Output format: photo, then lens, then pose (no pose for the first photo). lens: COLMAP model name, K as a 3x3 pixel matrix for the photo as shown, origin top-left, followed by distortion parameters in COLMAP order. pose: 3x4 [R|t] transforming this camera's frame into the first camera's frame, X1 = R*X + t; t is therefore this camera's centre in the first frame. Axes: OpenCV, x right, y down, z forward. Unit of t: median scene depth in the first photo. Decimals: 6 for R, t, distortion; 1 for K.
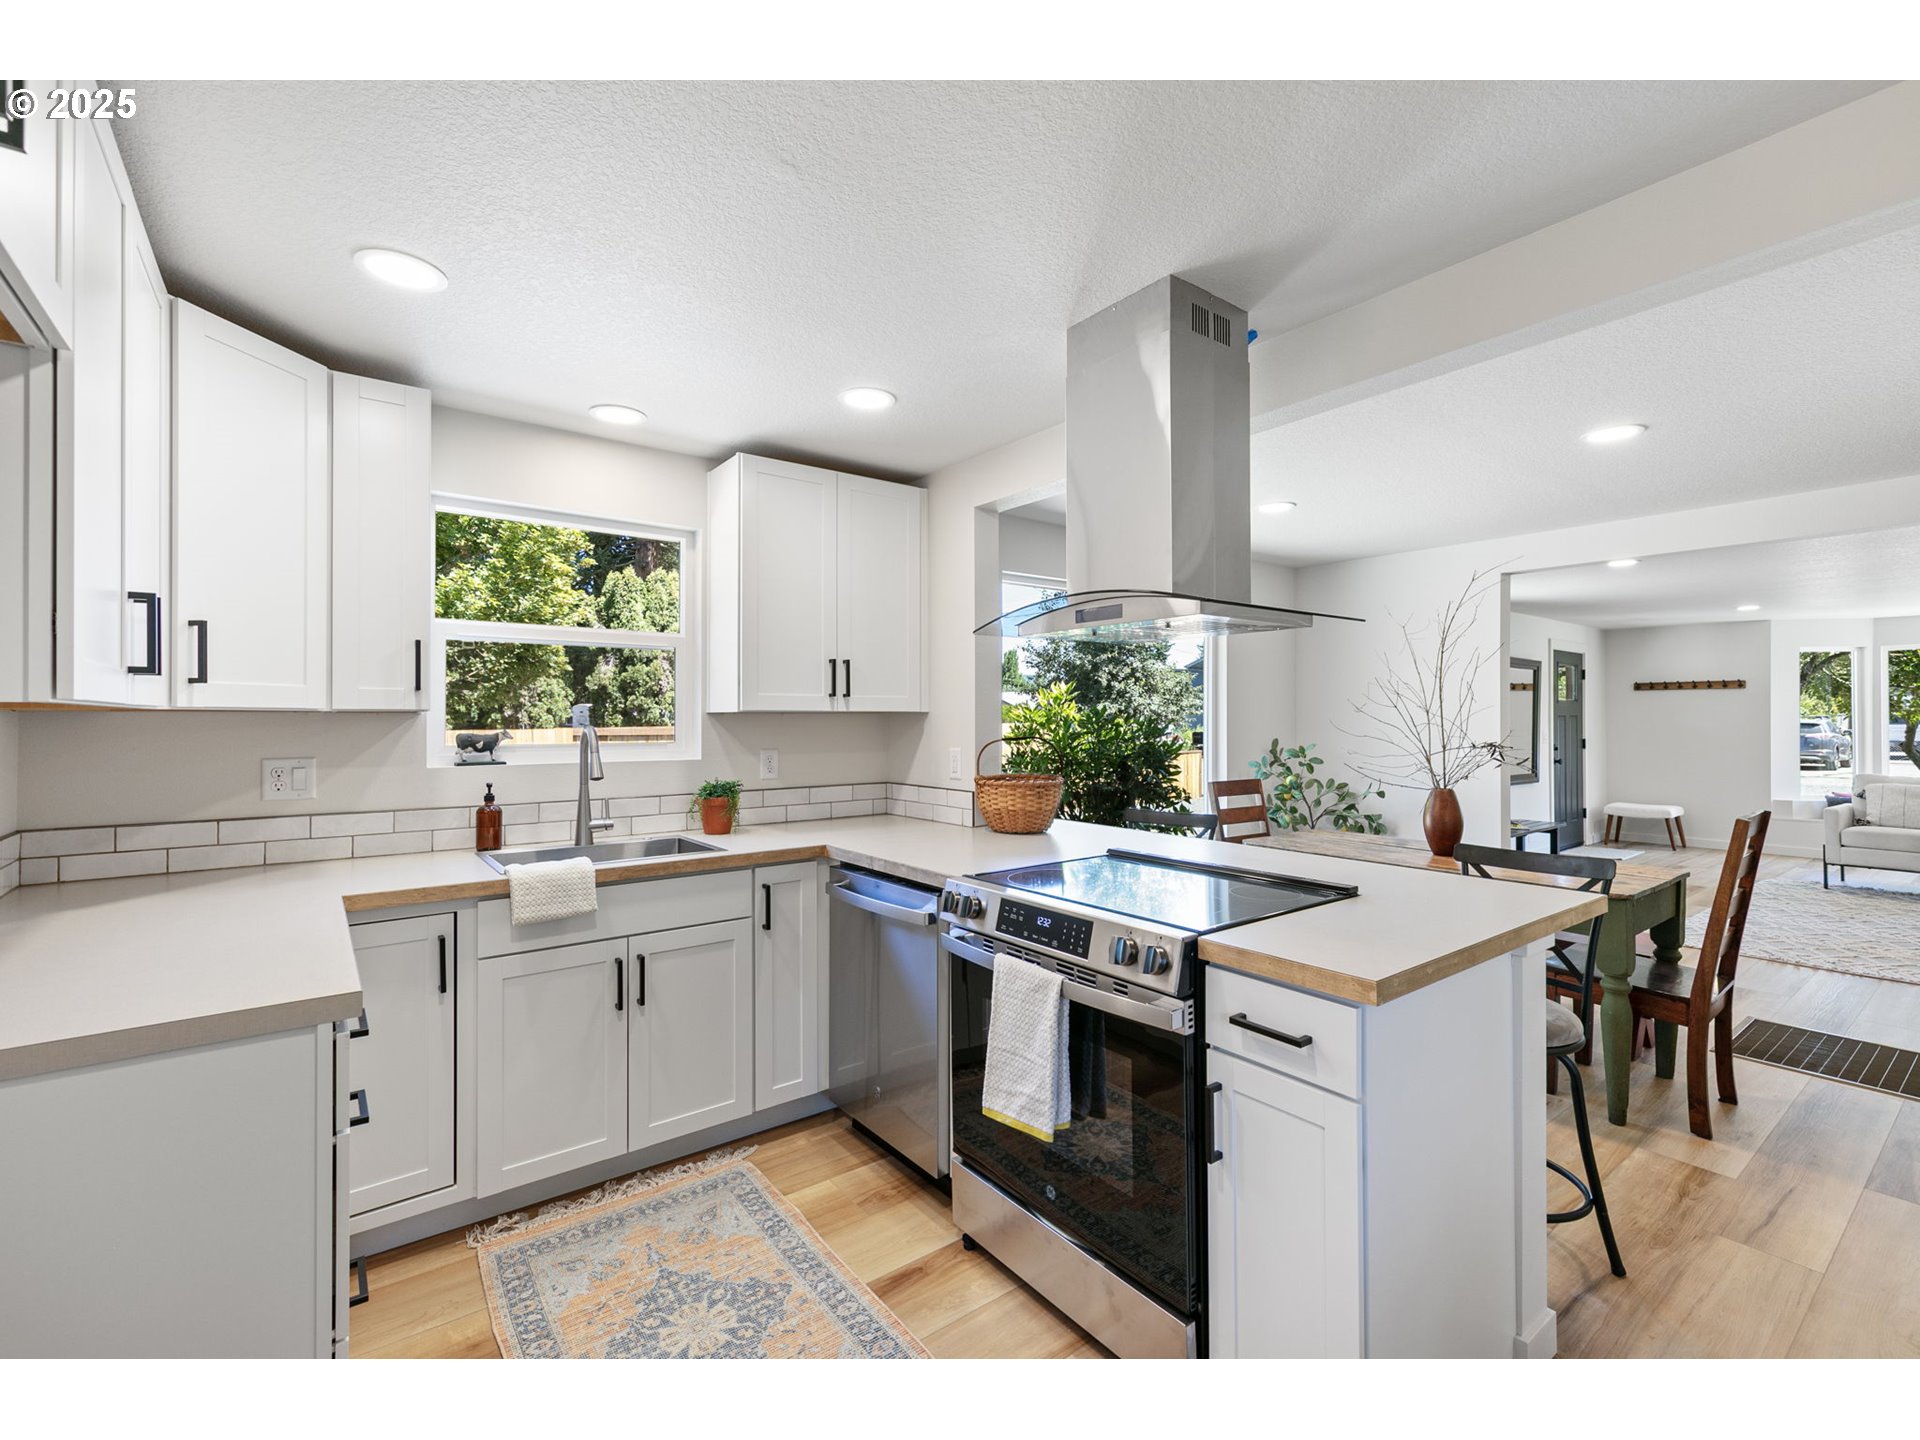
lens RADIAL K [[941.6, 0, 980.4], [0, 941.6, 702.0], [0, 0, 1]] dist [0.005410, 0.000895]
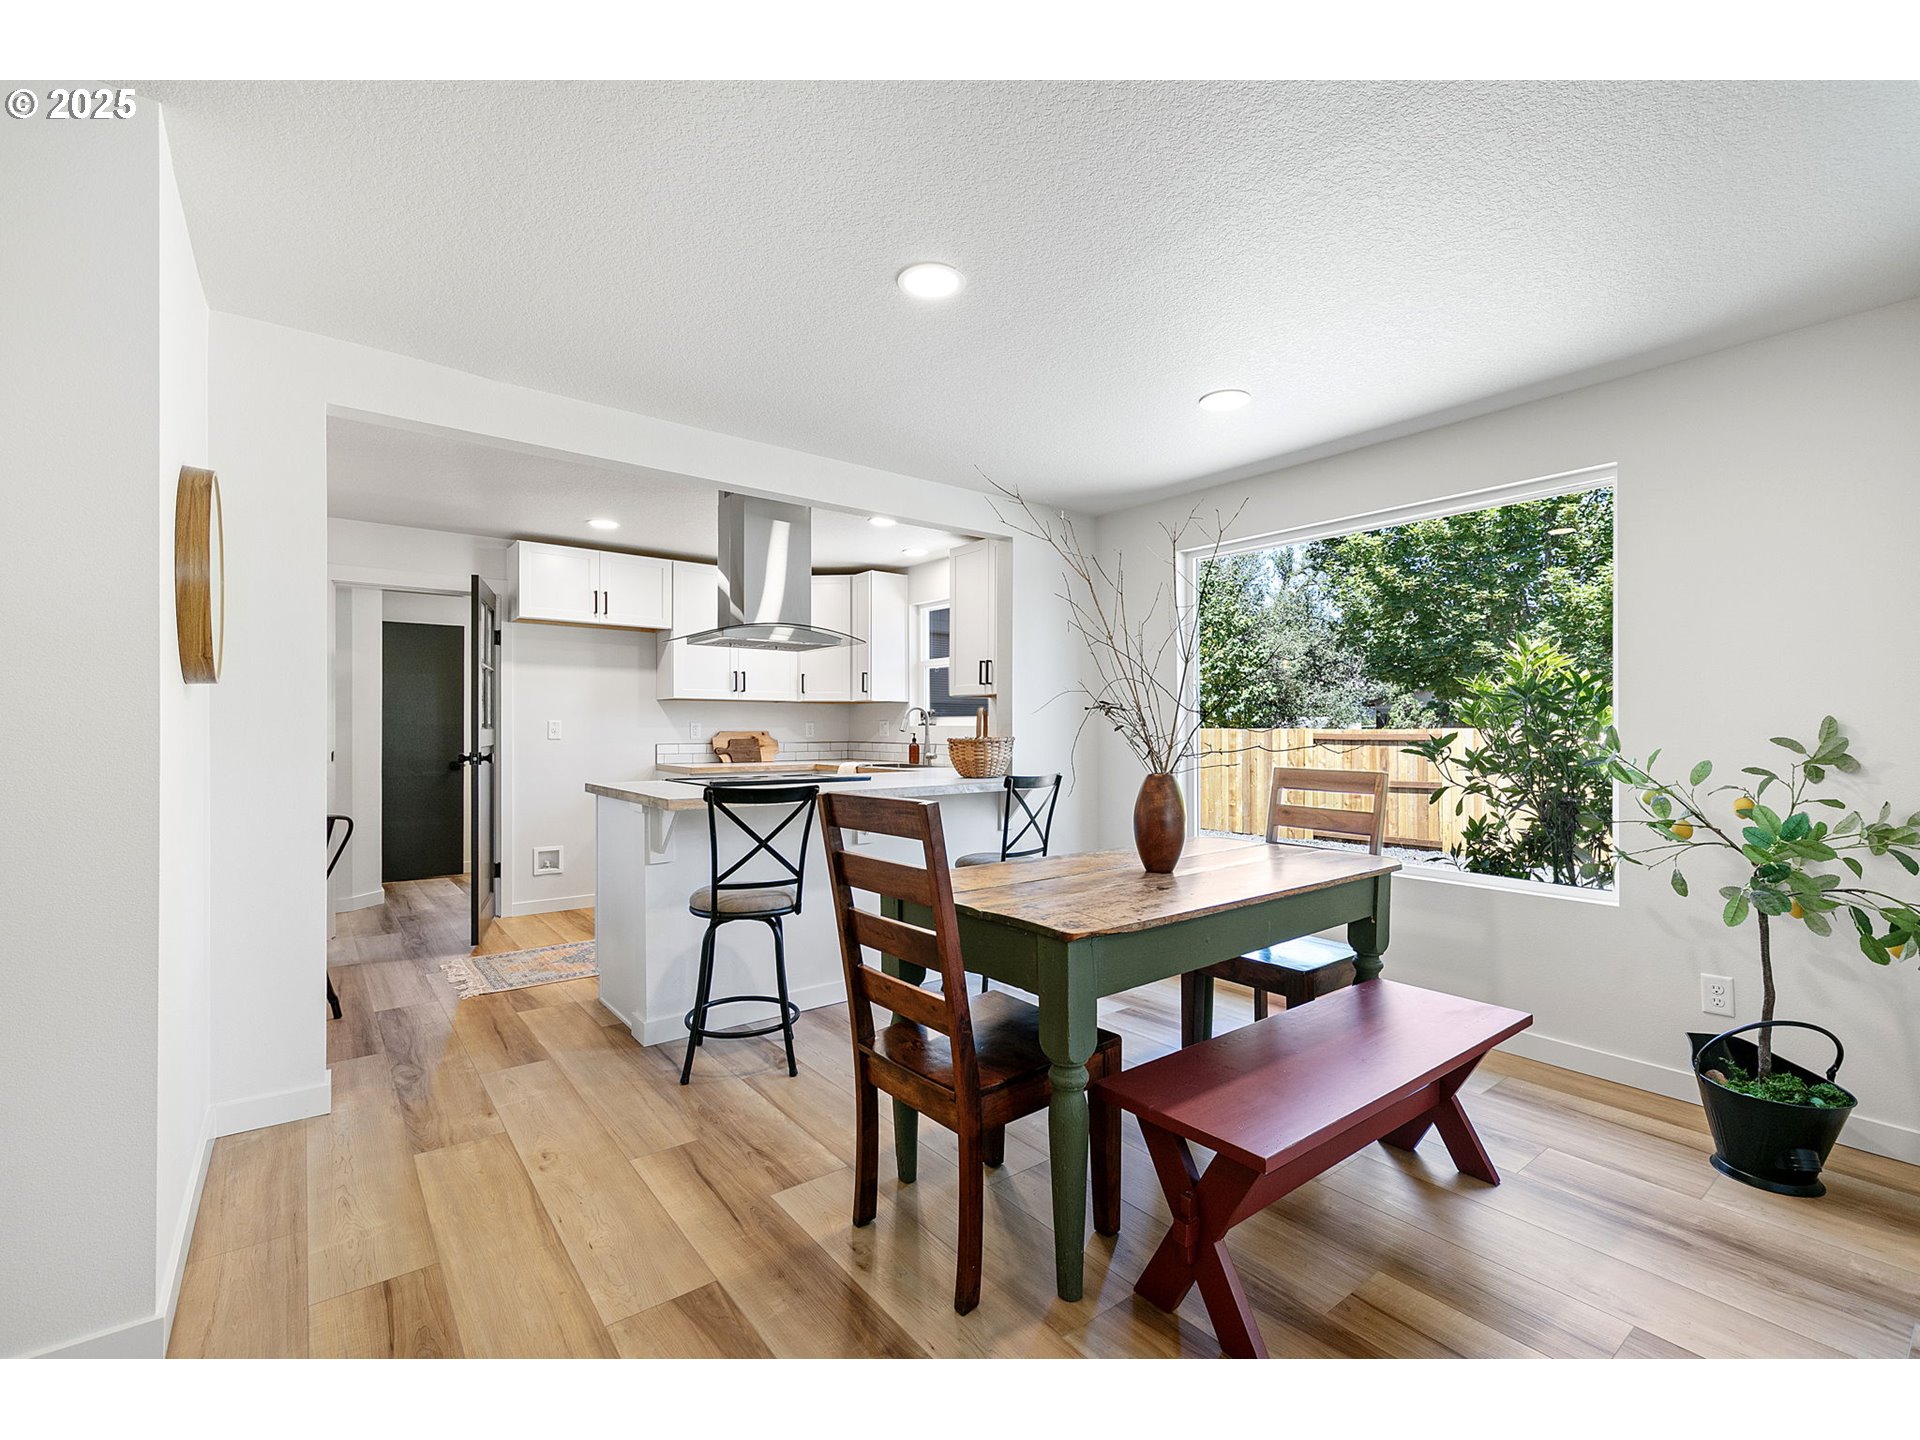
lens RADIAL K [[839.9, 0, 961.2], [0, 839.9, 725.8], [0, 0, 1]] dist [-0.000101, -0.000212]
pose [[0.022234, -0.002844, -0.999749, 1.549761], [0.008824, 0.999958, -0.002649, 0.081514], [0.999714, -0.008763, 0.022258, 1.152137]]
